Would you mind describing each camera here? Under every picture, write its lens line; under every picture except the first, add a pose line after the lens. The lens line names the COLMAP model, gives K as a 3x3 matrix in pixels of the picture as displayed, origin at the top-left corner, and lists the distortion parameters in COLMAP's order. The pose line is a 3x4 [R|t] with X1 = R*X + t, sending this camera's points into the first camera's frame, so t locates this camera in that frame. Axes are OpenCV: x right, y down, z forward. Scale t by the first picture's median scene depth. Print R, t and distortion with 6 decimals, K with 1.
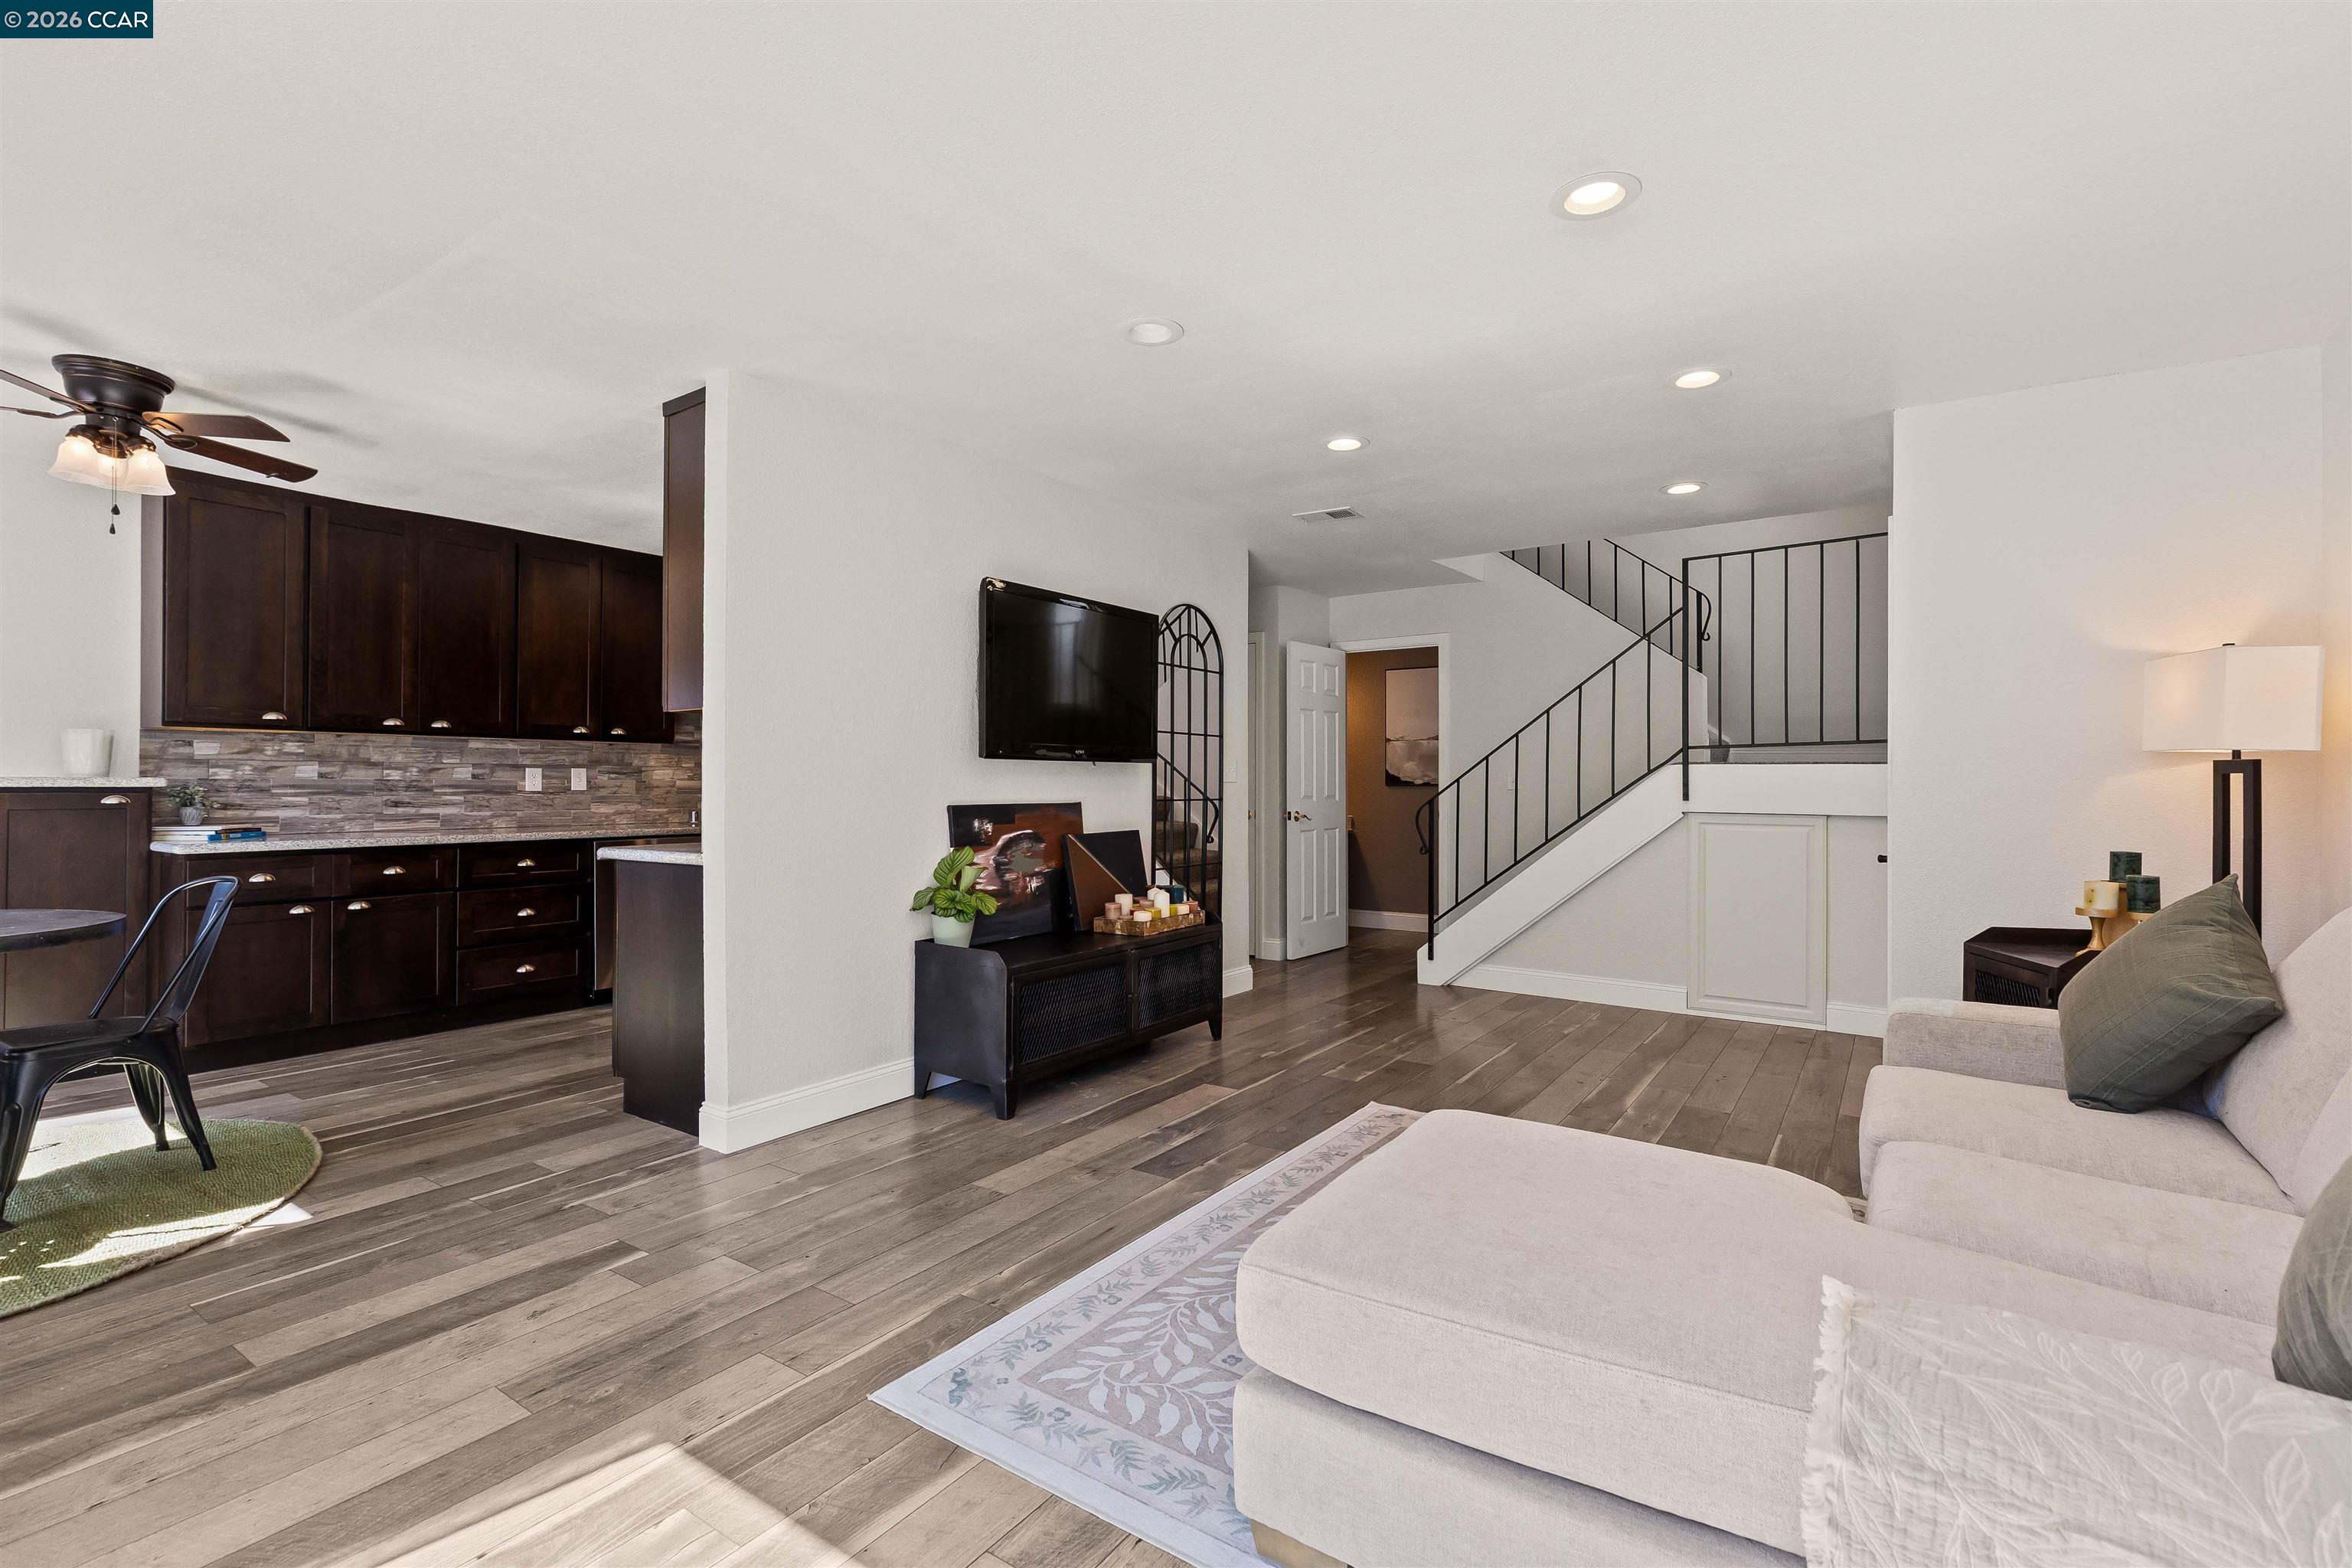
lens RADIAL K [[1056.4, 0, 1190.9], [0, 1056.4, 783.3], [0, 0, 1]] dist [-0.004142, 0.000928]
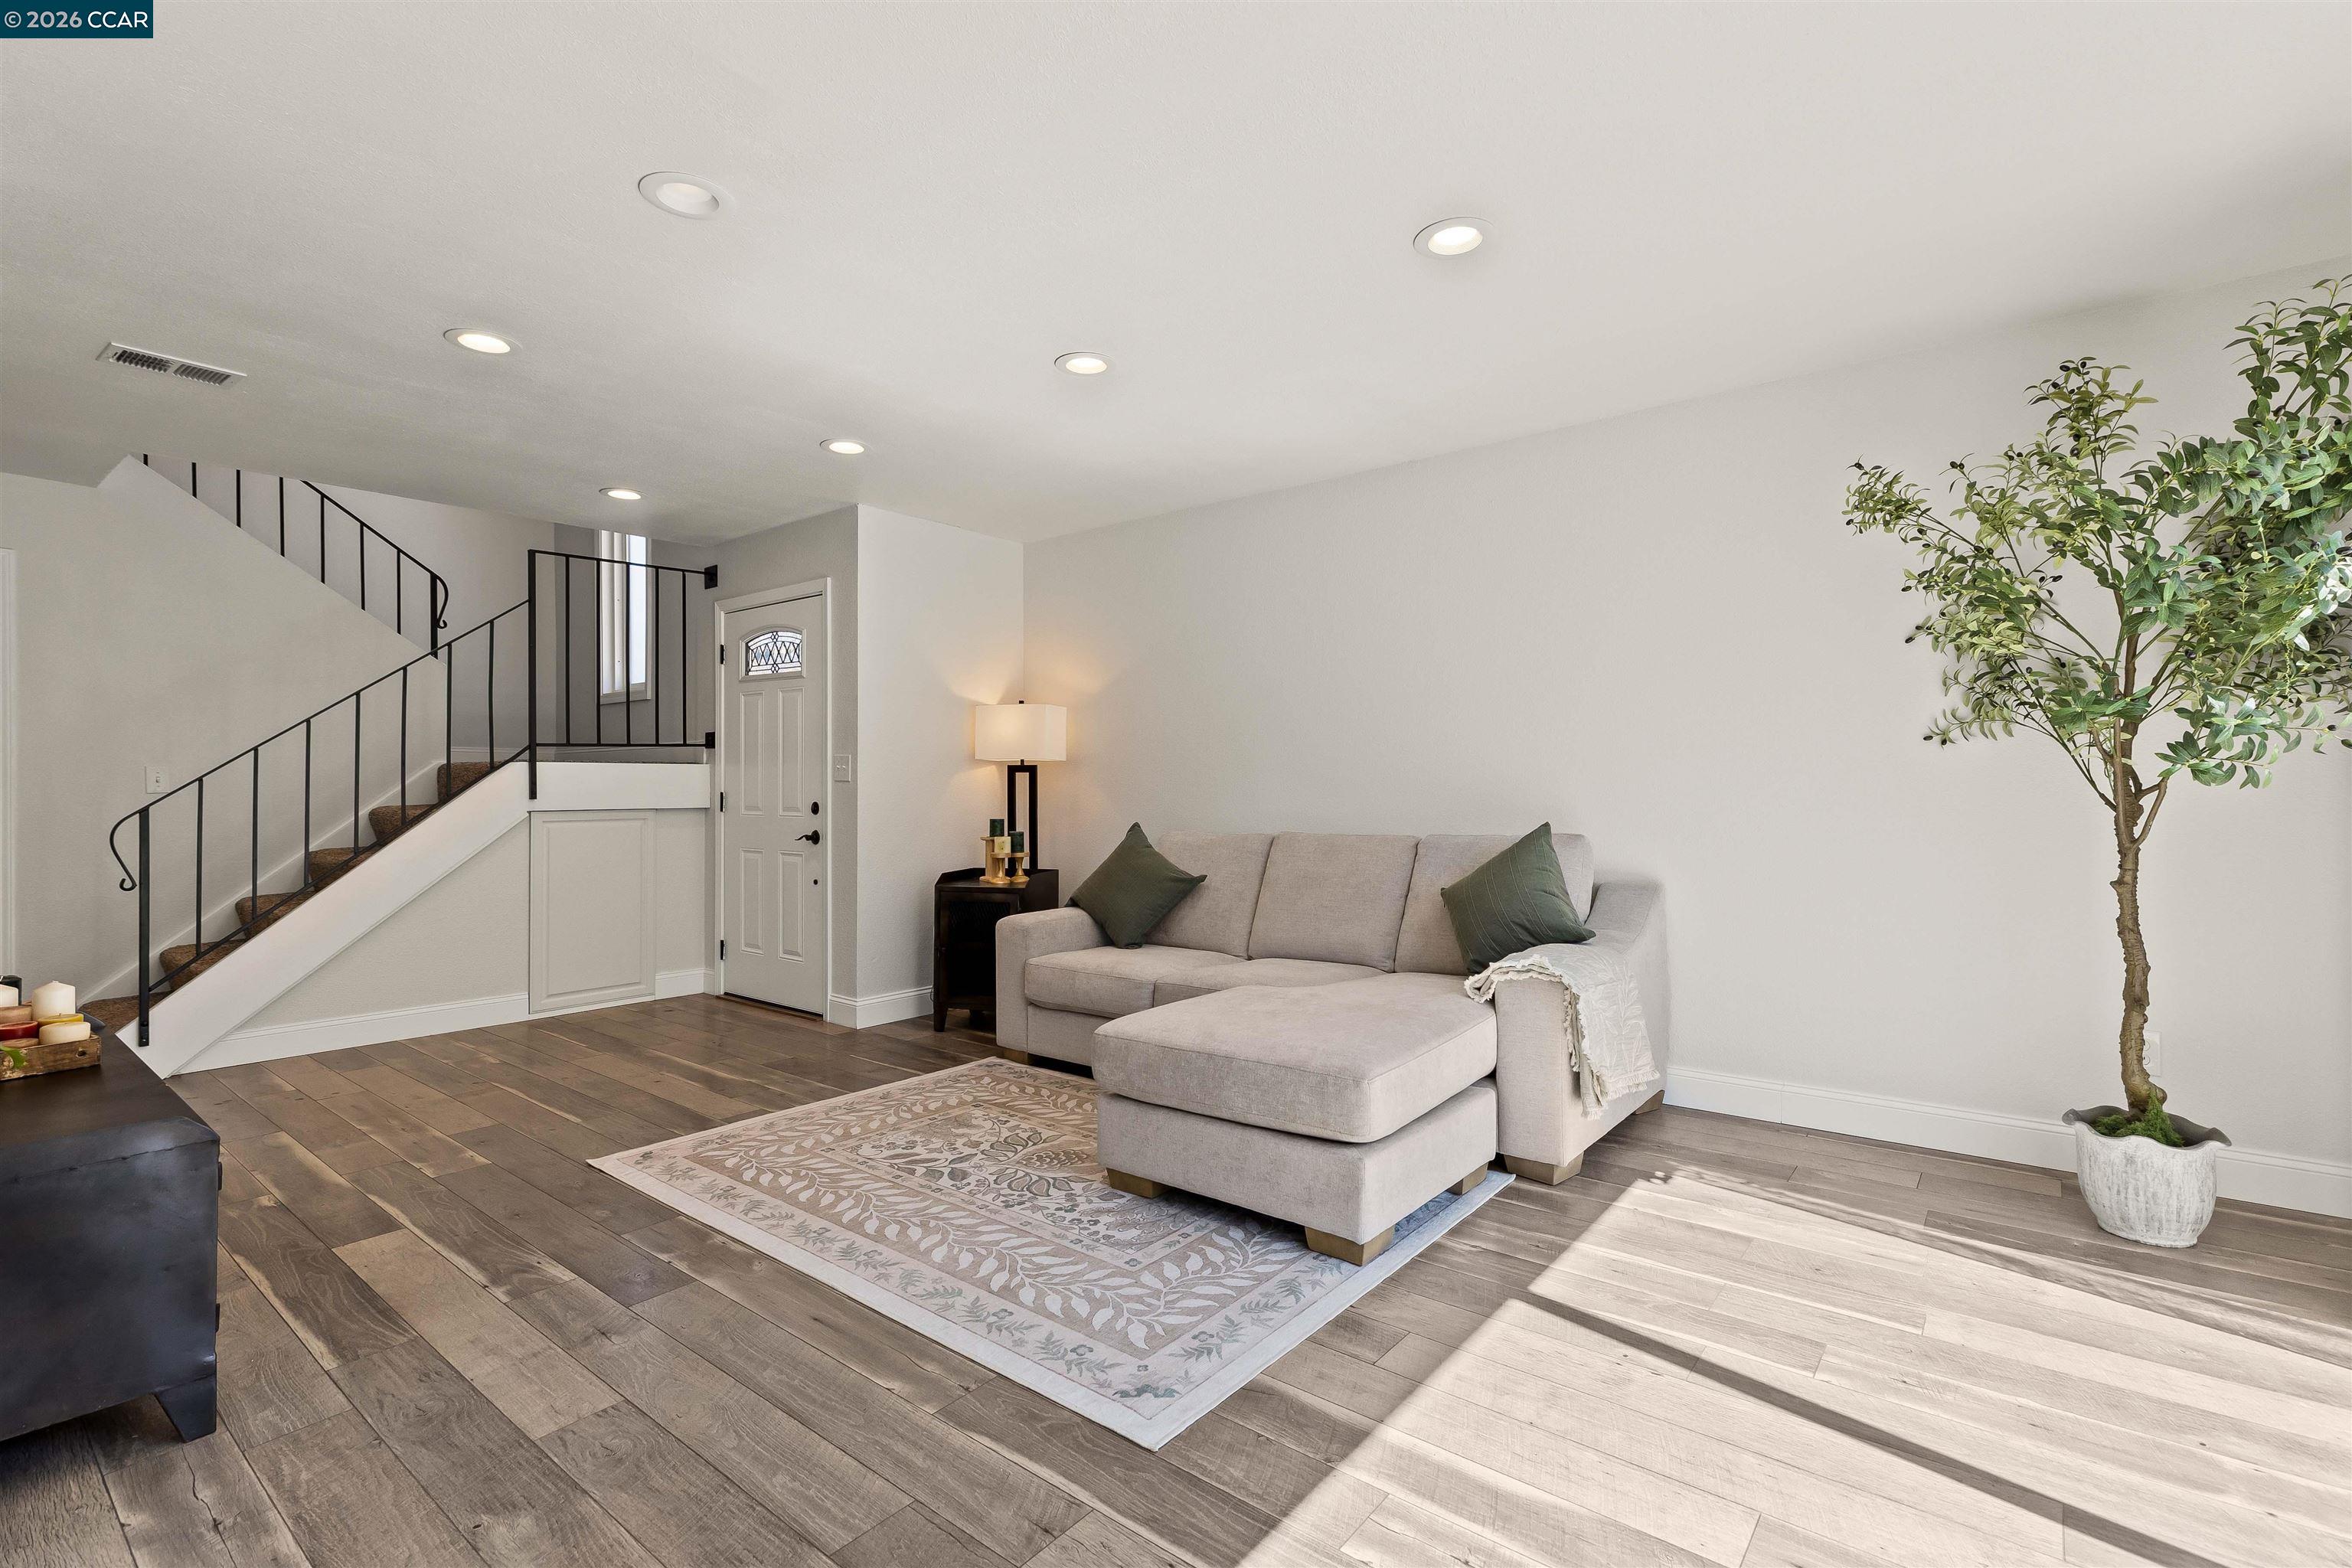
lens RADIAL K [[1056.4, 0, 1179.4], [0, 1056.4, 767.4], [0, 0, 1]] dist [-0.004142, 0.000928]
pose [[0.081579, 0.011673, 0.996599, -0.597332], [0.005726, 0.999909, -0.012181, 0.003663], [-0.996650, 0.006700, 0.081504, 0.444029]]
